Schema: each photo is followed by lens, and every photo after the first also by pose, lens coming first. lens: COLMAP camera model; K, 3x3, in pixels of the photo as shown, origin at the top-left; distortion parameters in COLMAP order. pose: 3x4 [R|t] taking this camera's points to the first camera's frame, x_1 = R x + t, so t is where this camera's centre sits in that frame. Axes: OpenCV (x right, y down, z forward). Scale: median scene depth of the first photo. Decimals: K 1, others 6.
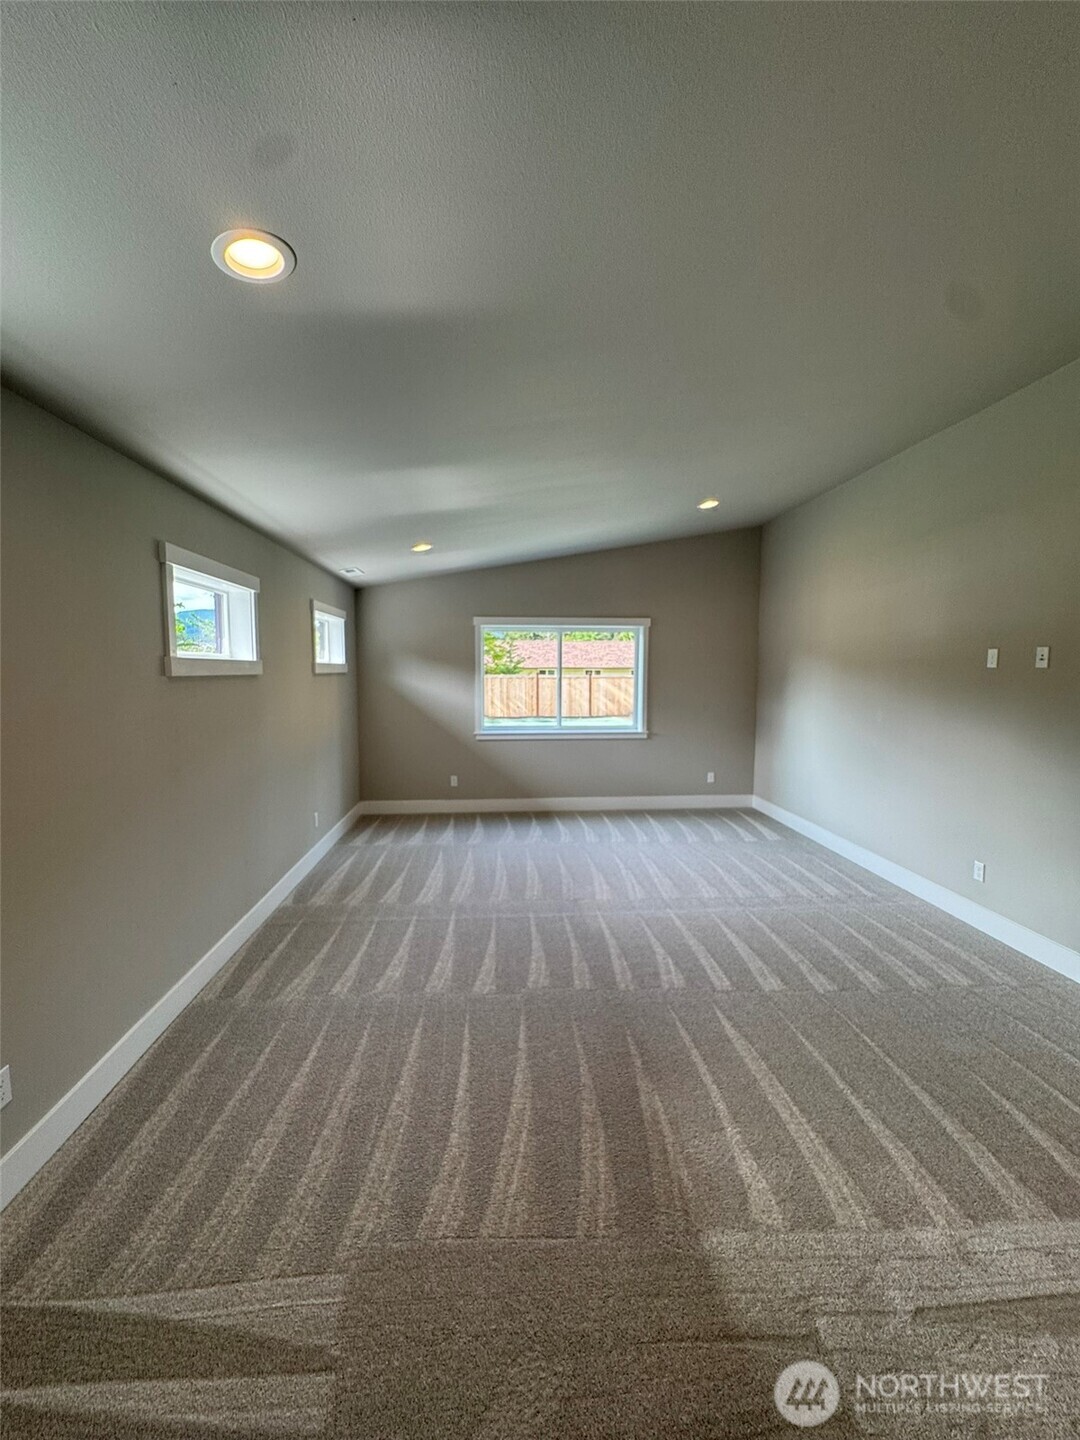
lens RADIAL K [[574.4, 0, 541.8], [0, 574.4, 722.6], [0, 0, 1]] dist [-0.003128, 0.000162]
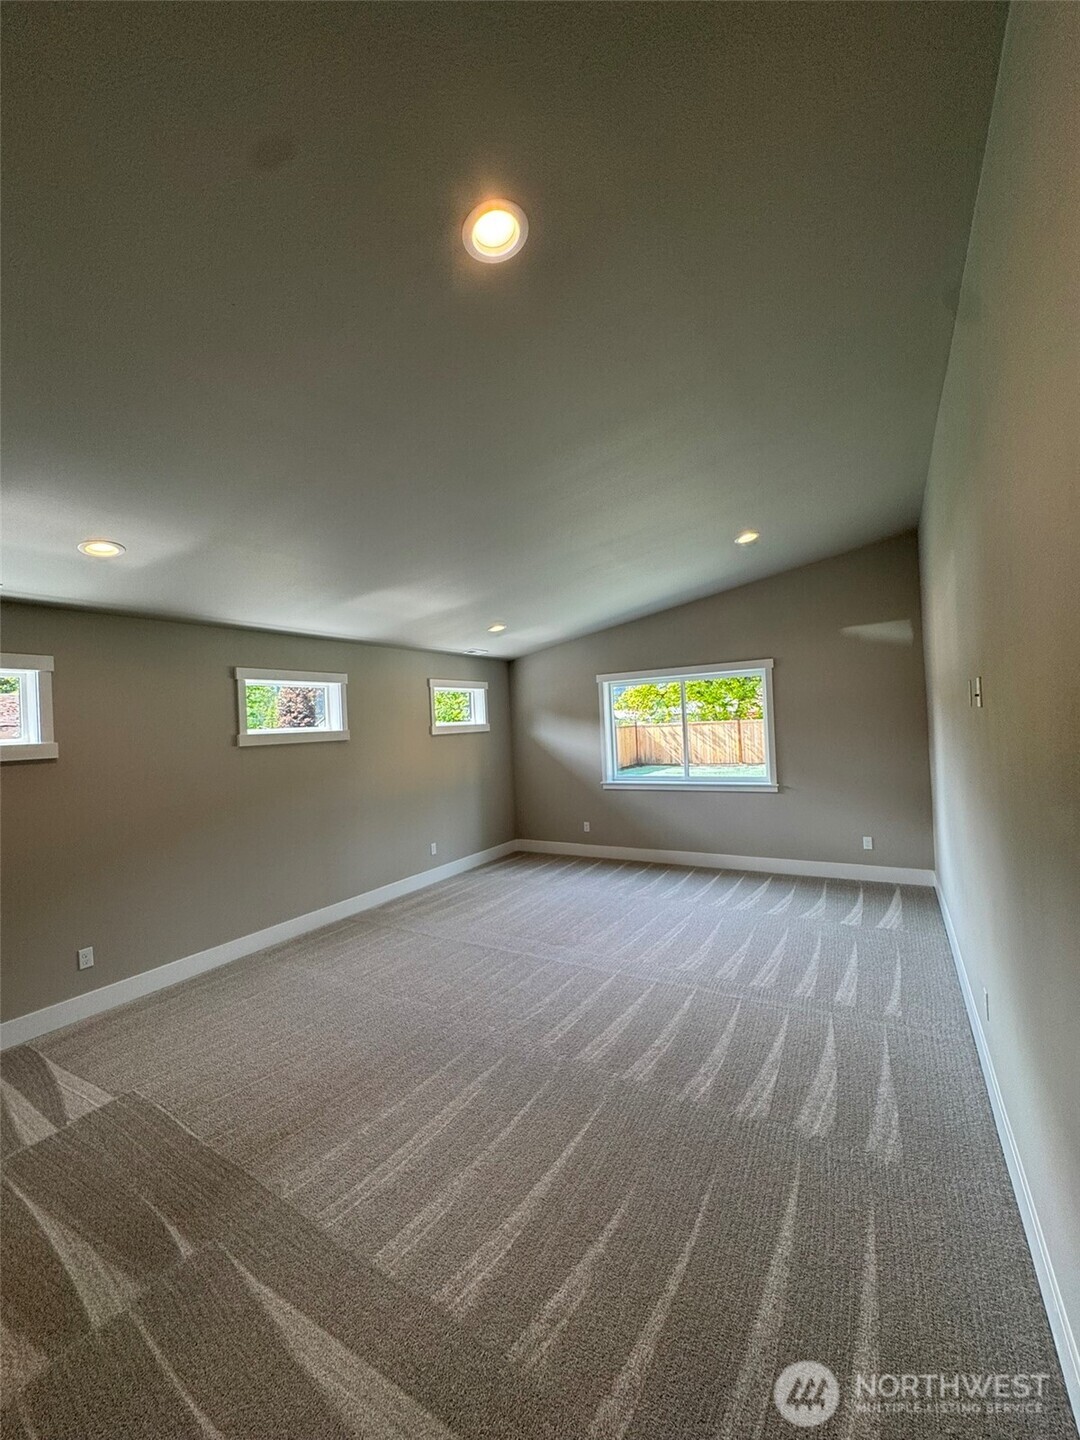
lens RADIAL K [[574.4, 0, 538.2], [0, 574.4, 719.4], [0, 0, 1]] dist [-0.003128, 0.000162]
pose [[0.810766, -0.045290, -0.583616, 0.488790], [-0.003825, 0.996571, -0.082651, -0.011693], [0.585358, 0.069243, 0.807813, 0.074808]]
